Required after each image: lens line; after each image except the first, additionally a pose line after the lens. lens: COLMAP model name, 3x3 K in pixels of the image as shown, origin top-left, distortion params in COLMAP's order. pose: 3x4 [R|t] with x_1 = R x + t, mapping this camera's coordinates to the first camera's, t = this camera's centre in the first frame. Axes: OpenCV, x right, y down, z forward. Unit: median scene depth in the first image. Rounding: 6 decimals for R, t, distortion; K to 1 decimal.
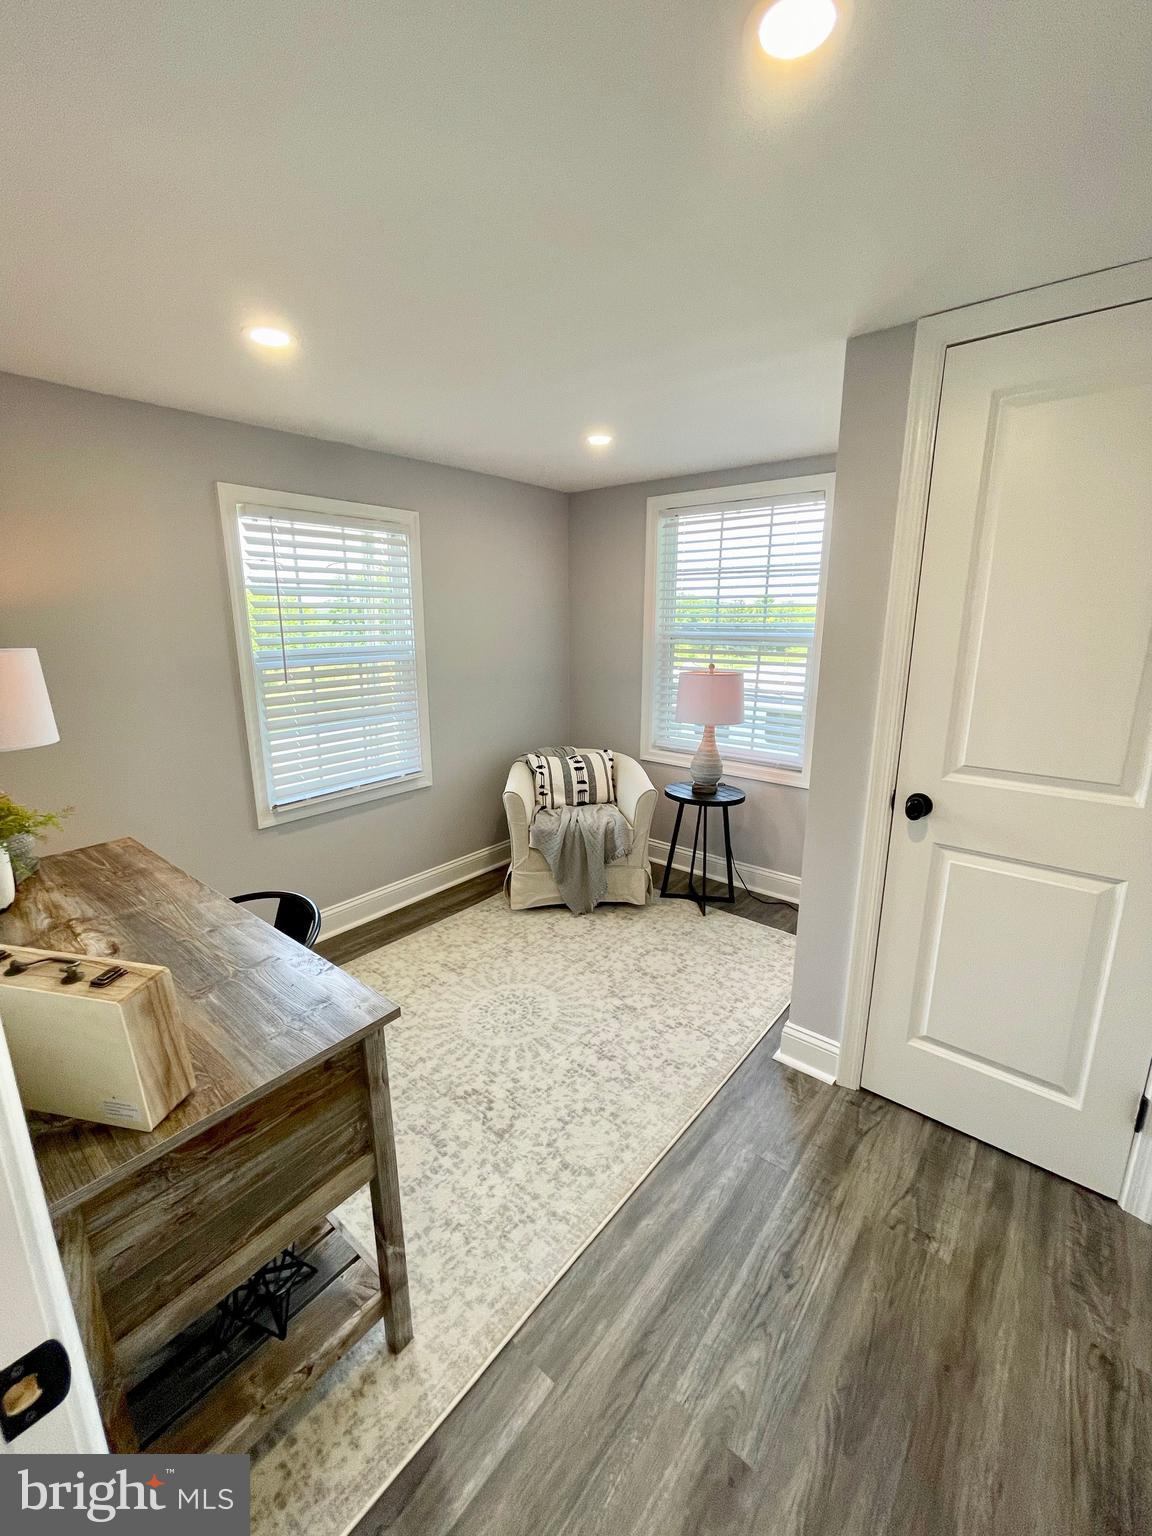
lens RADIAL K [[620.1, 0, 580.6], [0, 620.1, 761.6], [0, 0, 1]] dist [-0.021376, 0.018564]
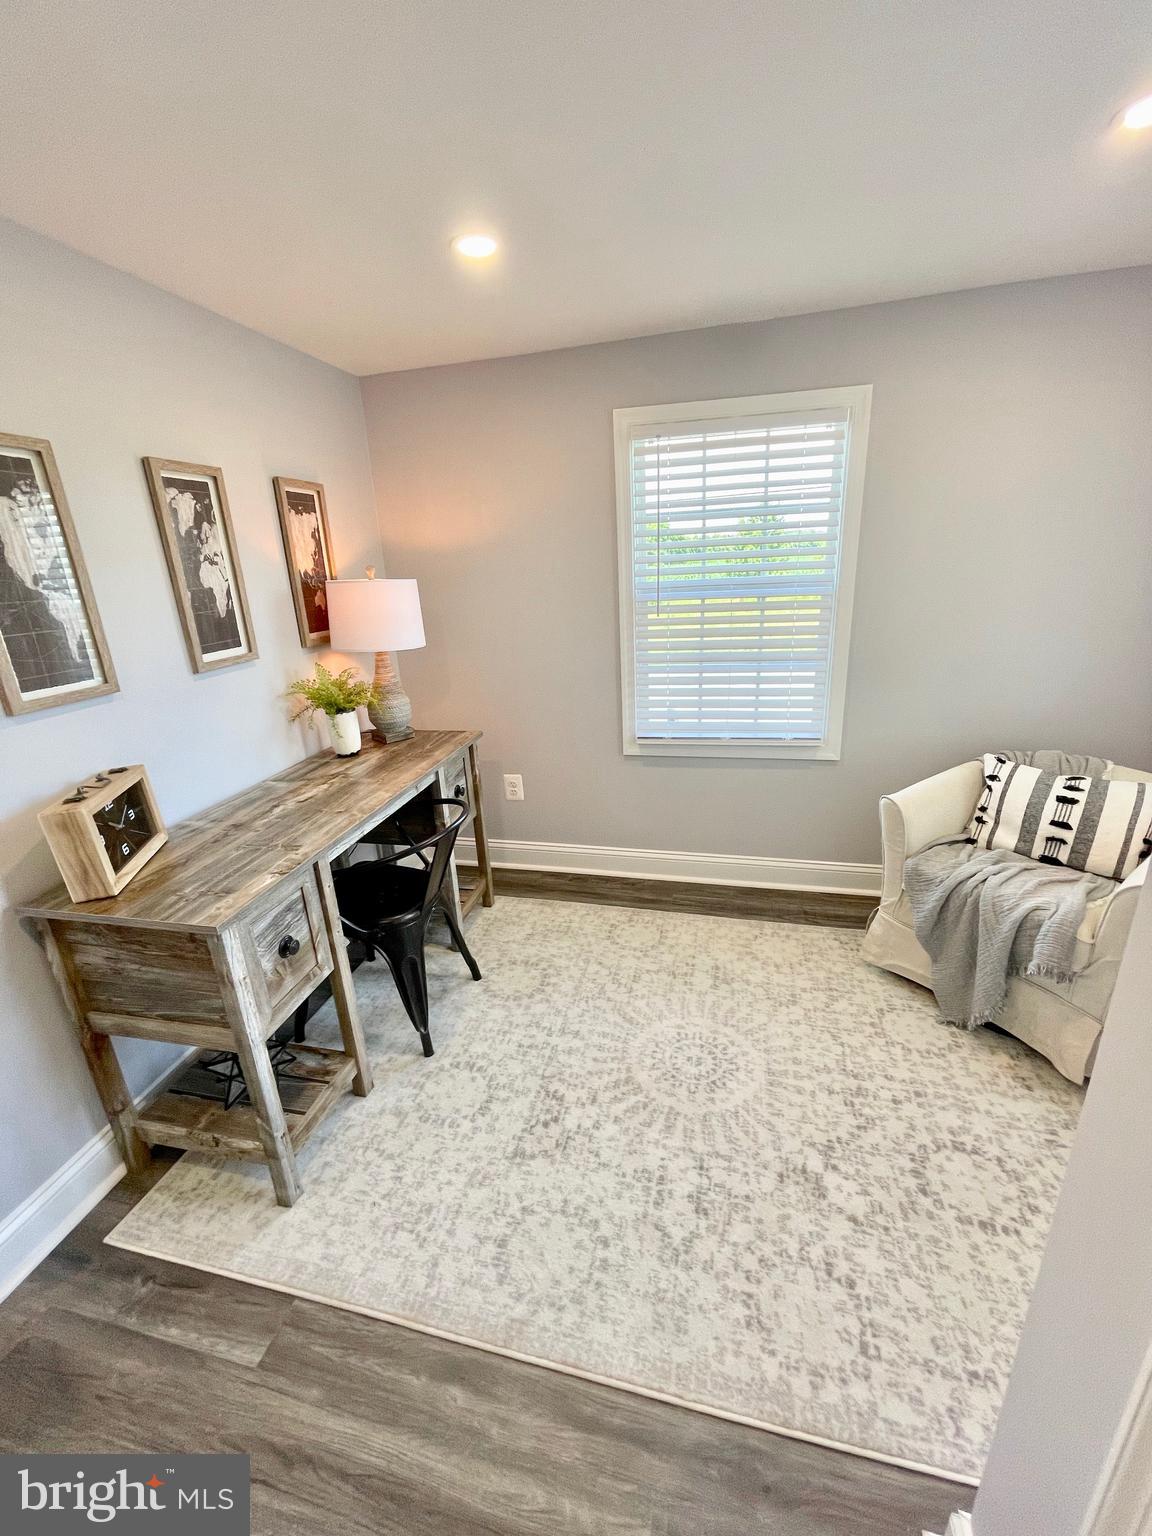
lens RADIAL K [[626.4, 0, 582.7], [0, 626.4, 757.0], [0, 0, 1]] dist [0.007114, 0.000833]
pose [[0.439748, 0.256103, -0.860833, 0.433526], [-0.161348, 0.965415, 0.204794, -0.110739], [0.883509, 0.048836, 0.465861, 0.517690]]
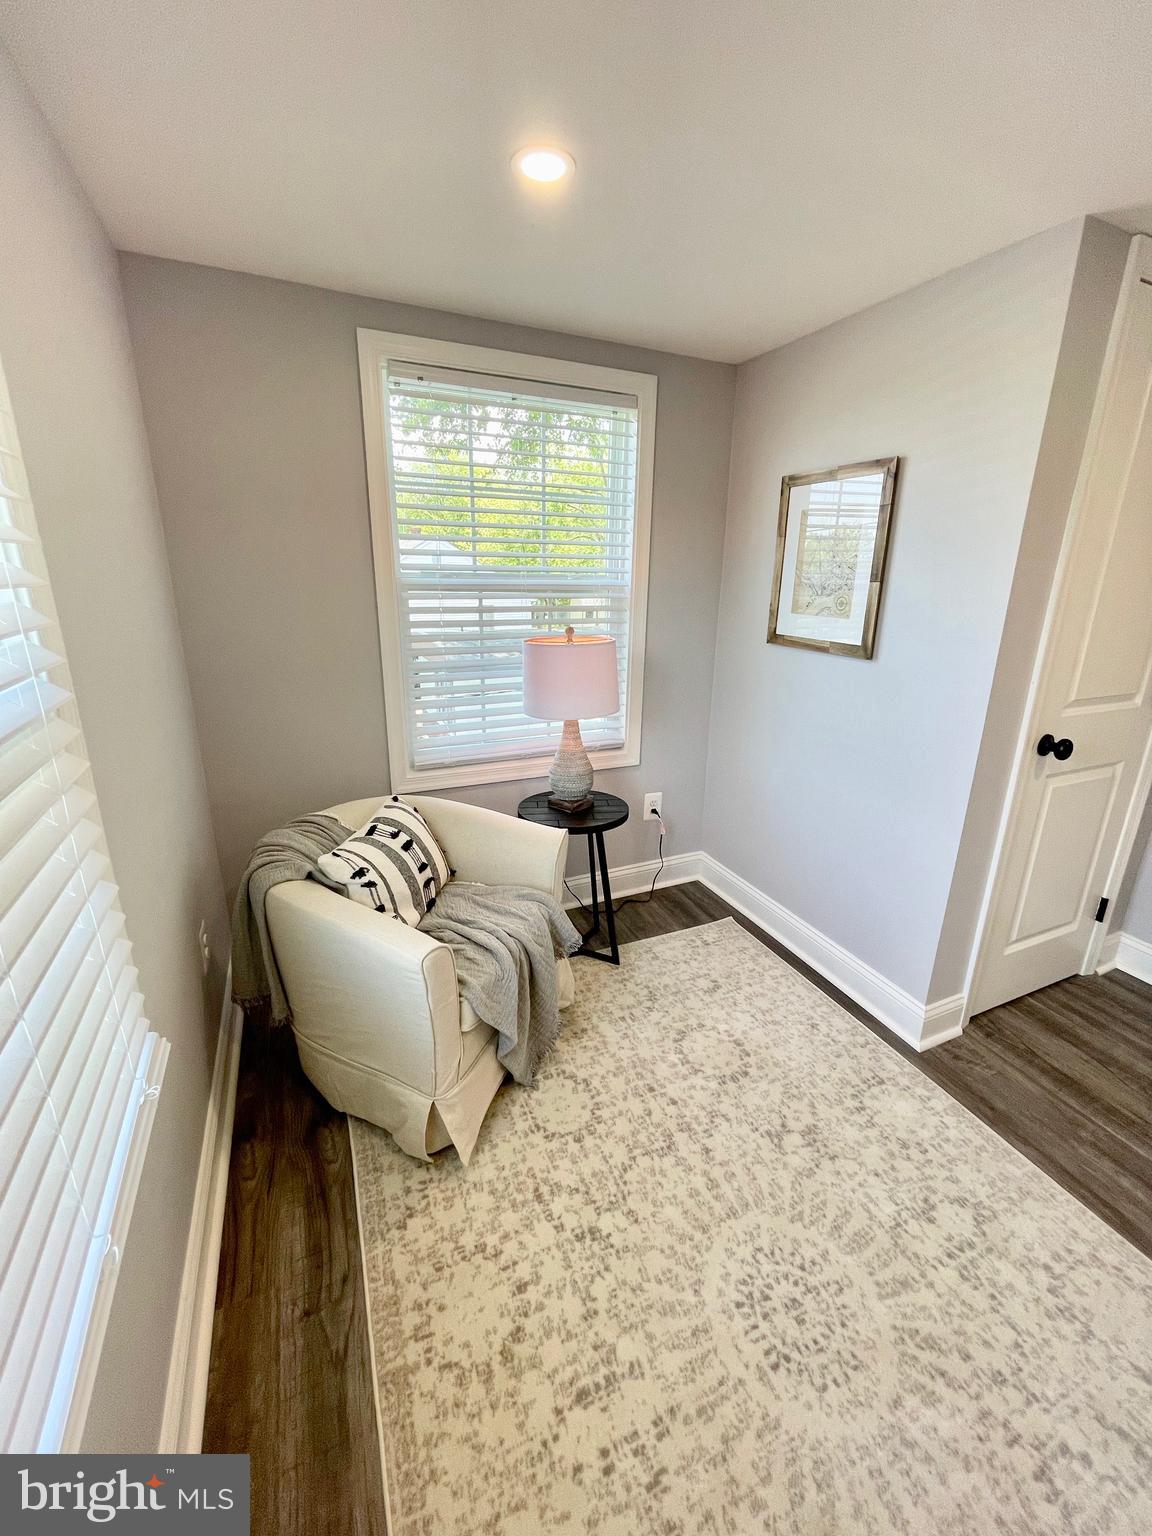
lens RADIAL K [[623.2, 0, 576.5], [0, 623.2, 760.9], [0, 0, 1]] dist [-0.001291, 0.000618]
pose [[0.445722, -0.261813, 0.856029, -0.568978], [0.189169, 0.962226, 0.195795, -0.205929], [-0.874956, 0.074664, 0.478412, 0.927648]]
